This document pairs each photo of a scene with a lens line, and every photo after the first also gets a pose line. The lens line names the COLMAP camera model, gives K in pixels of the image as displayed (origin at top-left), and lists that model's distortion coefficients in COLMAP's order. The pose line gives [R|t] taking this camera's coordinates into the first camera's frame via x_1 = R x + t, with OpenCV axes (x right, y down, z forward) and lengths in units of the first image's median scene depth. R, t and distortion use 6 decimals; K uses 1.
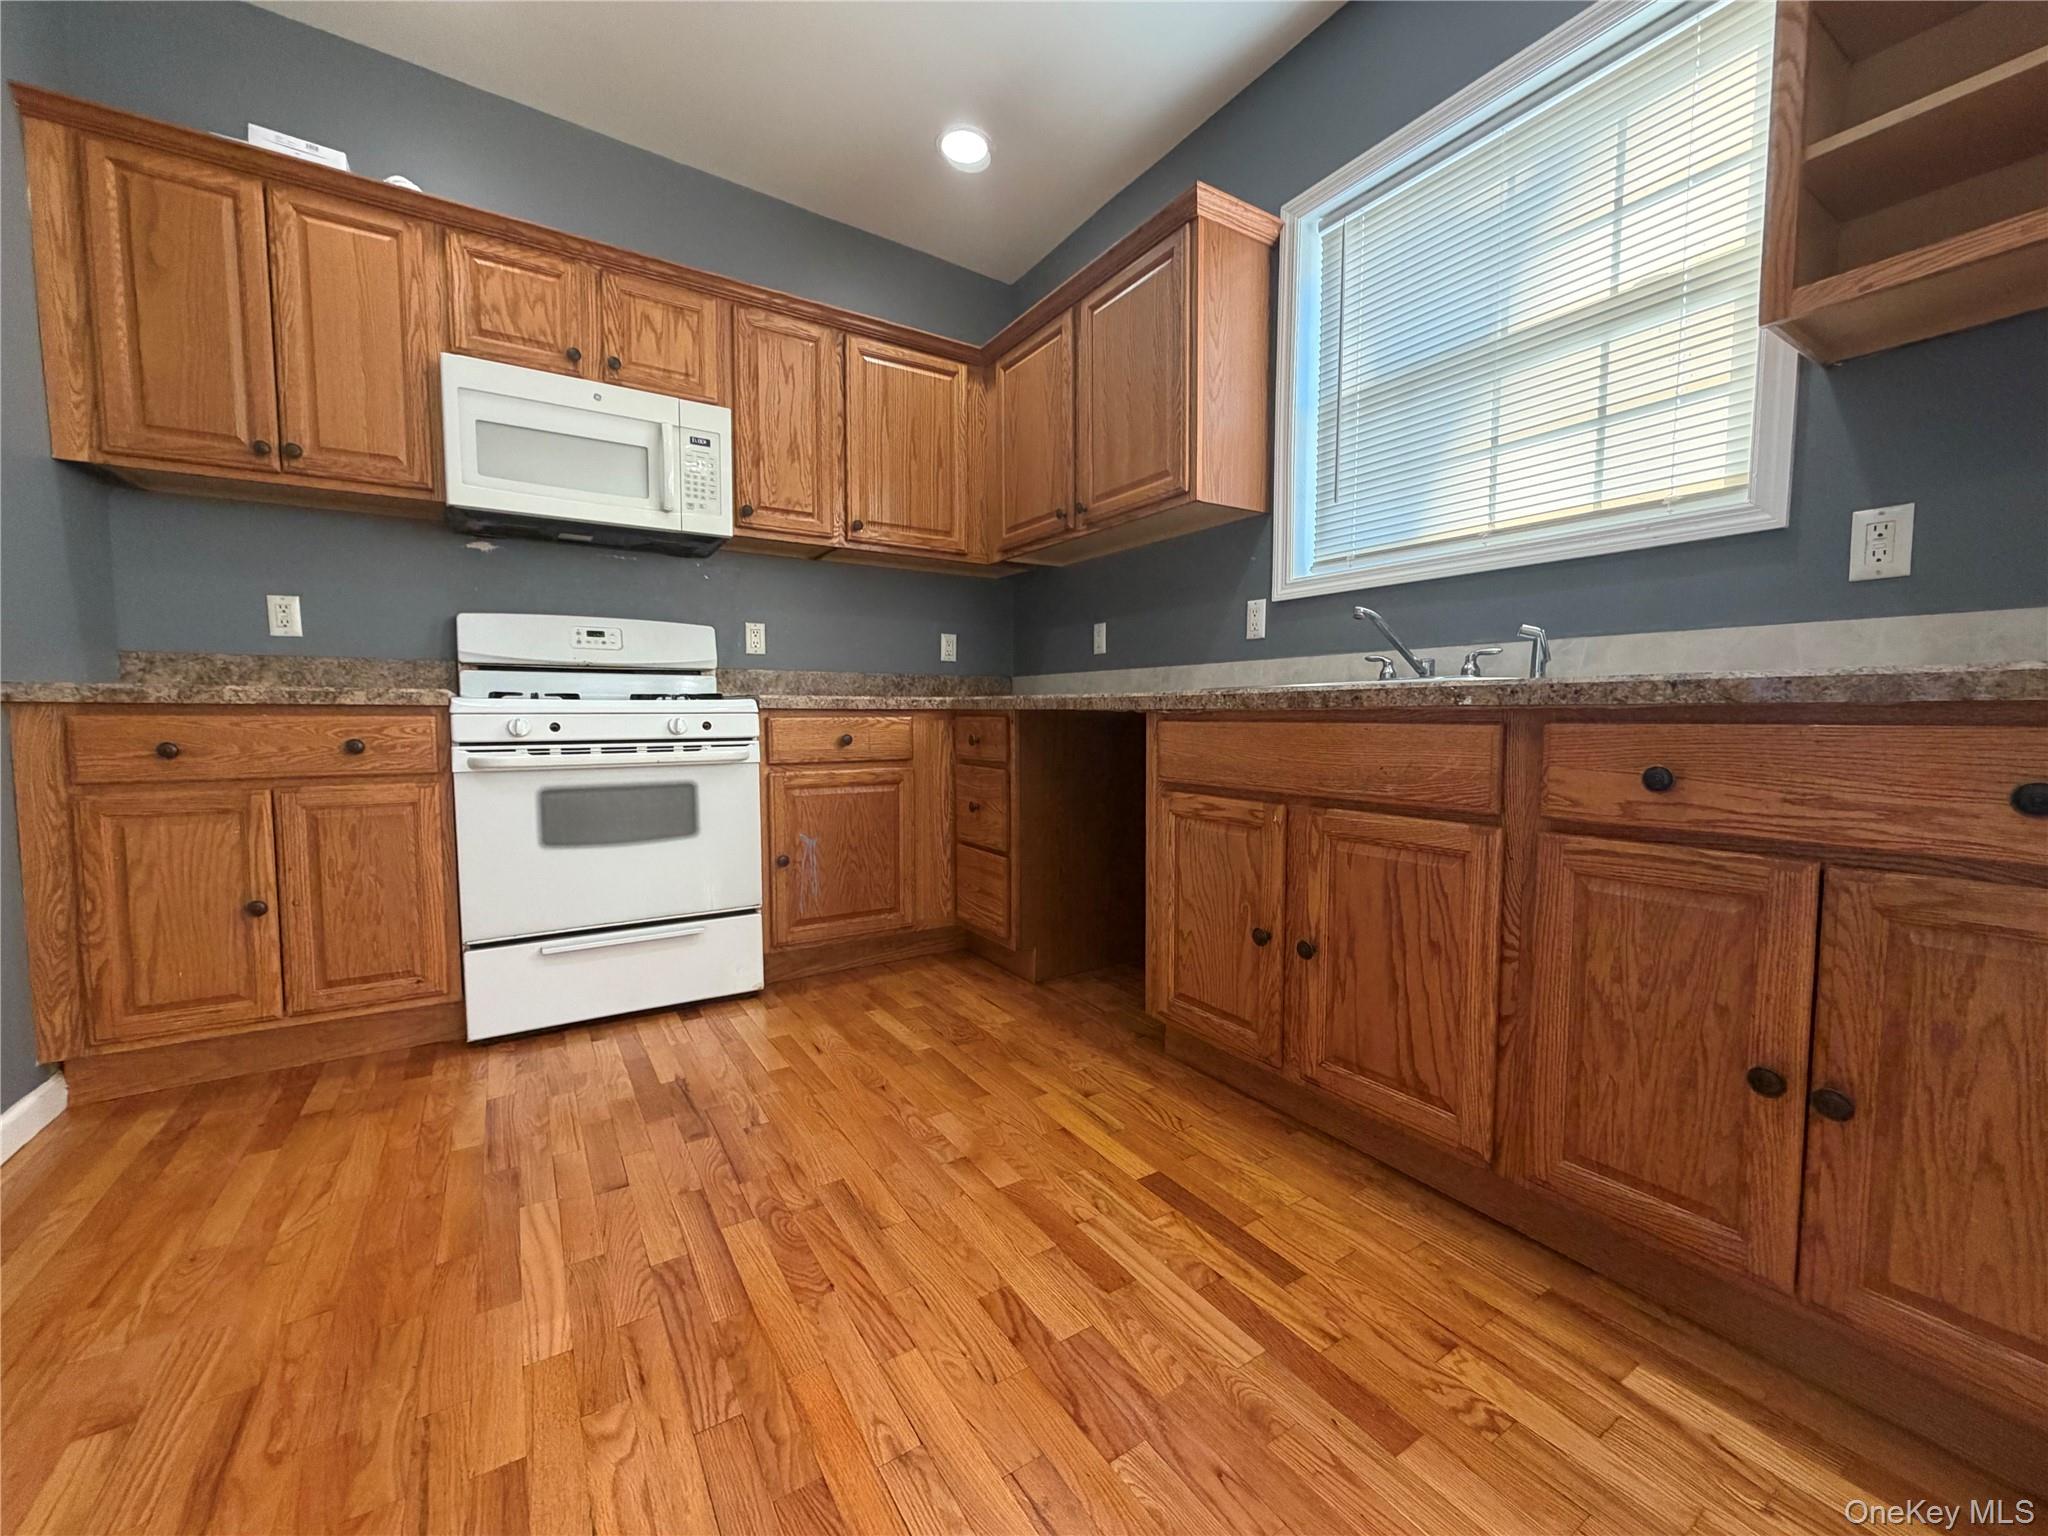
lens RADIAL K [[814.2, 0, 1024.0], [0, 814.2, 768.0], [0, 0, 1]] dist [-0.003527, 0.000530]
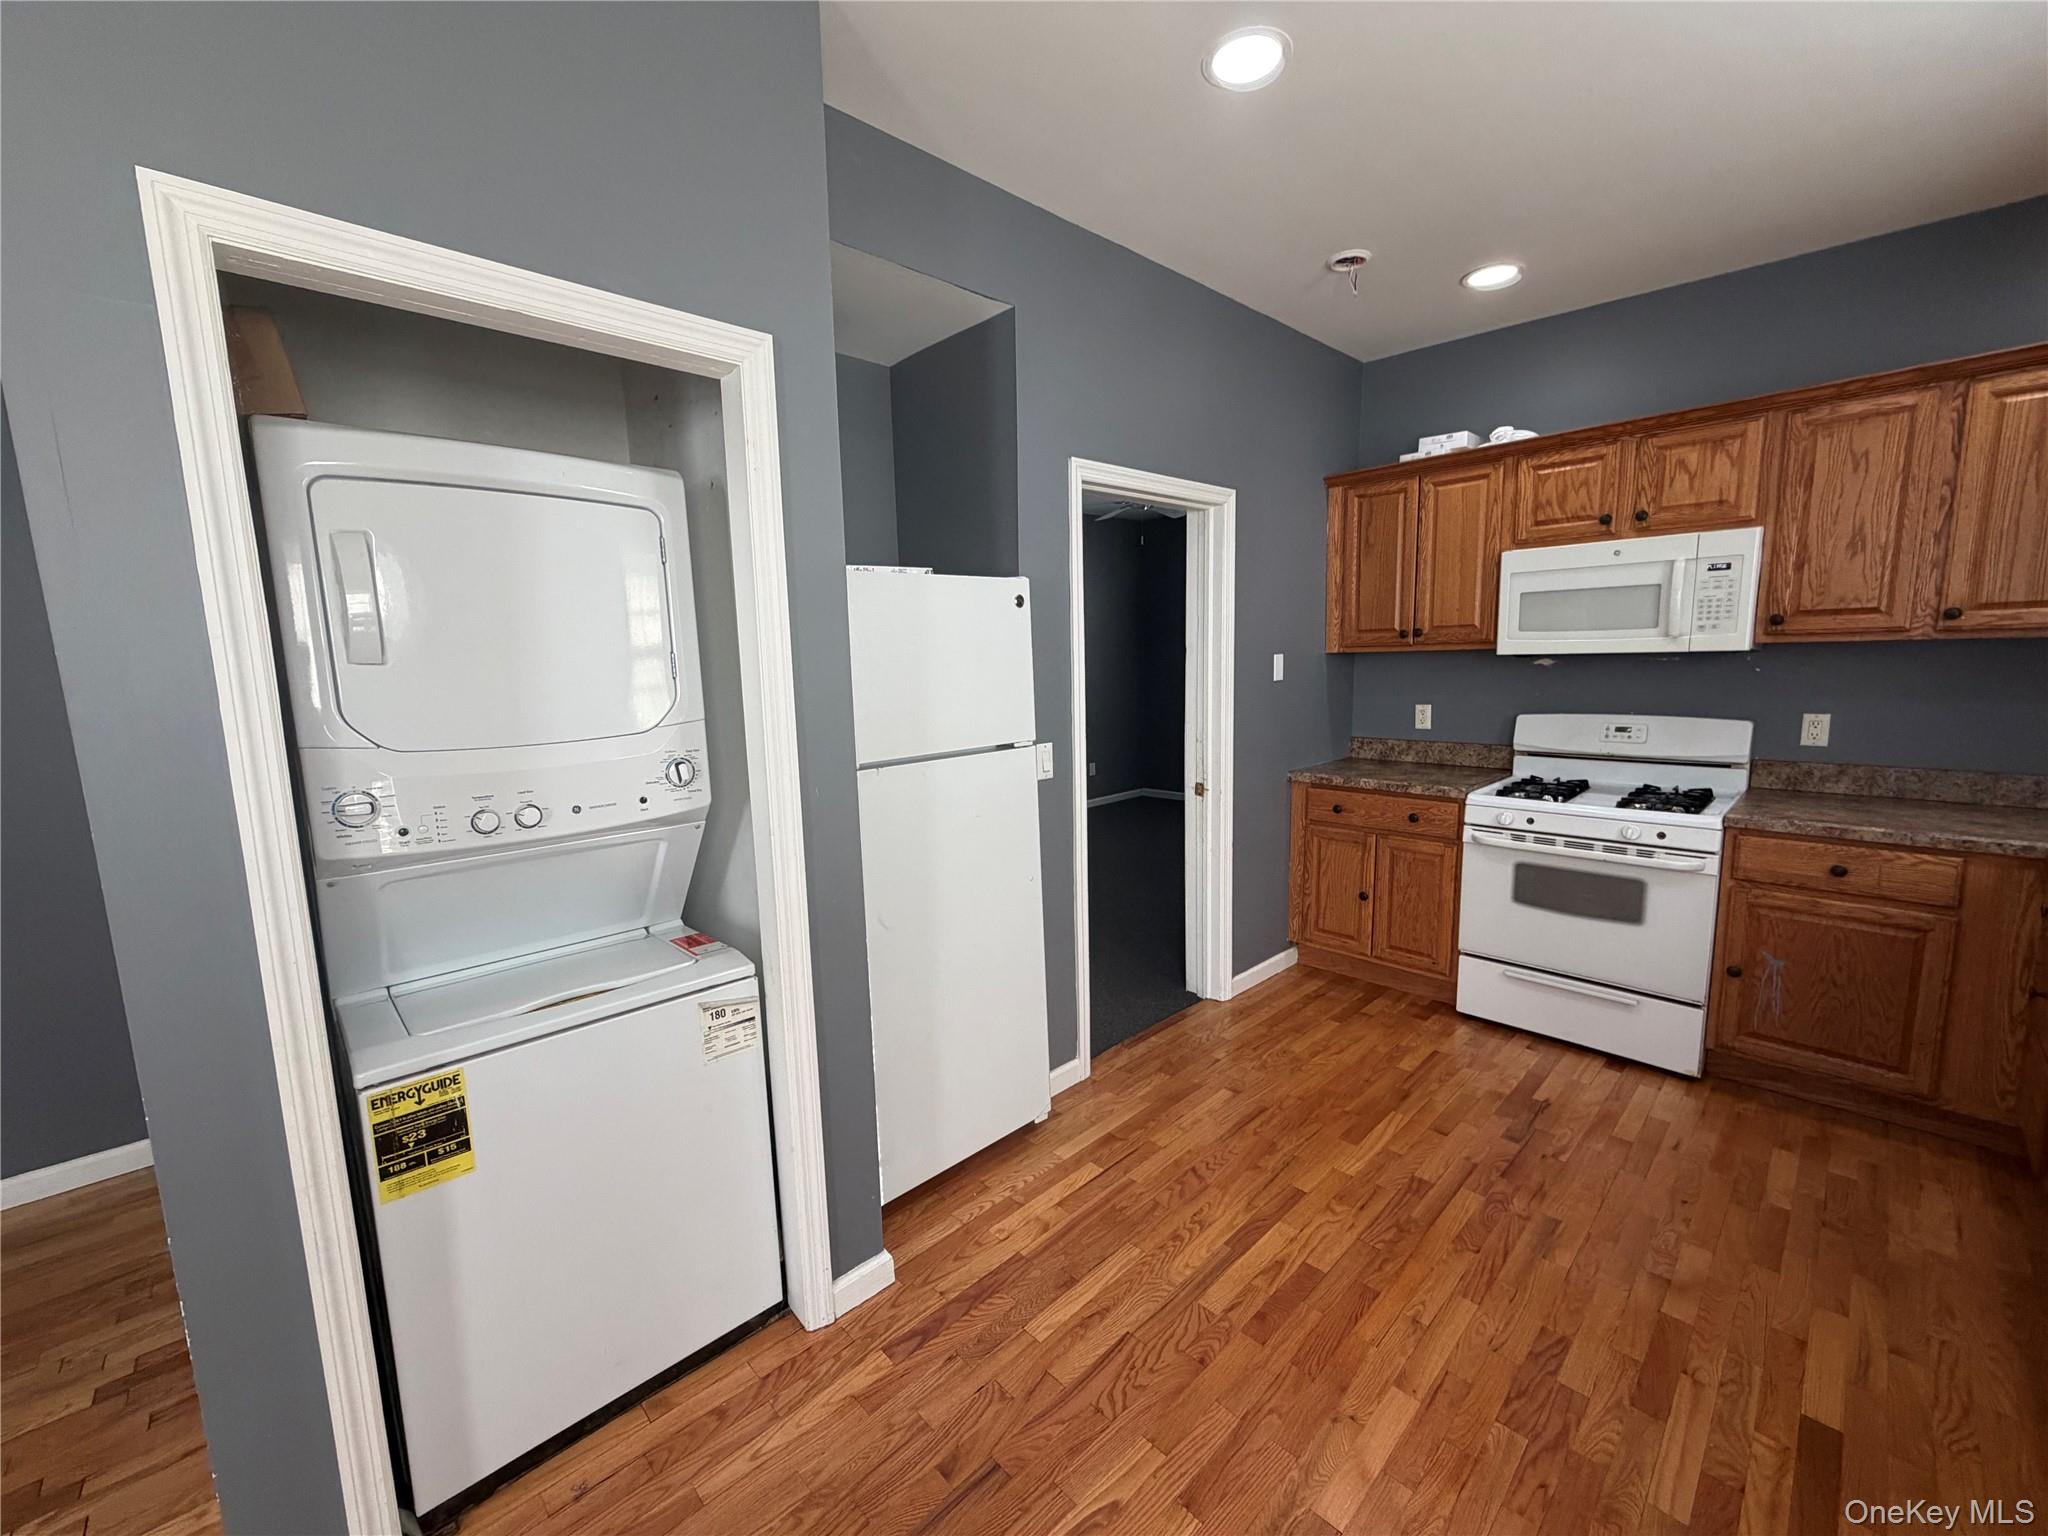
lens RADIAL K [[814.2, 0, 1024.0], [0, 814.2, 768.0], [0, 0, 1]] dist [-0.003527, 0.000530]
pose [[0.196681, 0.128633, -0.971993, 0.590697], [-0.044946, 0.991497, 0.122119, -0.270076], [0.979437, 0.019669, 0.200790, -0.129758]]
